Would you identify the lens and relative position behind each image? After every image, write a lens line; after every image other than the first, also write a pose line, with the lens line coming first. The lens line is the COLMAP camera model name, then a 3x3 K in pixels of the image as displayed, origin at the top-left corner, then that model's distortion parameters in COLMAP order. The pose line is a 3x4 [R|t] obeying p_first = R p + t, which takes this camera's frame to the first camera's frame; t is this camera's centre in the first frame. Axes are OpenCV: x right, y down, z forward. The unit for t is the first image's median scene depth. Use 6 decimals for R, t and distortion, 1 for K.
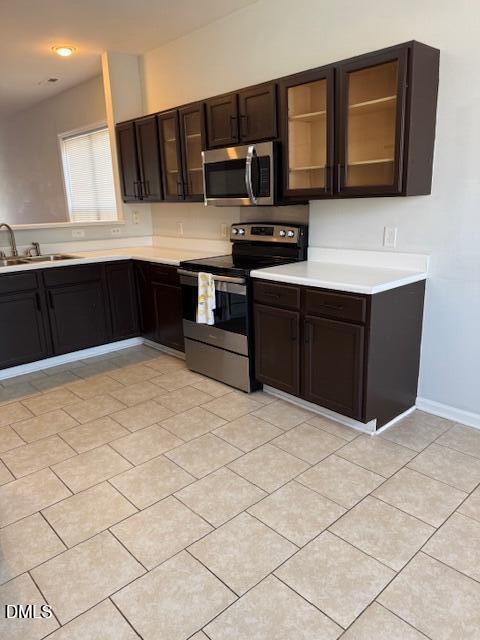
lens RADIAL K [[451.0, 0, 244.3], [0, 451.0, 317.7], [0, 0, 1]] dist [0.072368, -0.098428]
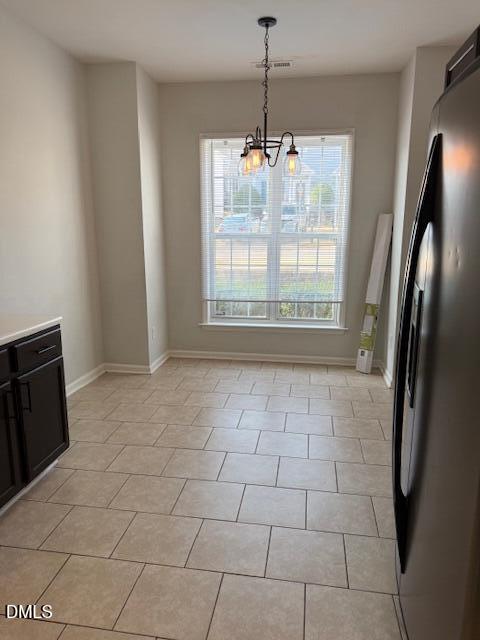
lens RADIAL K [[451.0, 0, 244.3], [0, 451.0, 317.7], [0, 0, 1]] dist [0.072368, -0.098428]
pose [[-0.617472, -0.133870, 0.775117, -0.802656], [0.214281, 0.919515, 0.329509, -0.317275], [-0.756843, 0.369556, -0.539089, 1.234677]]
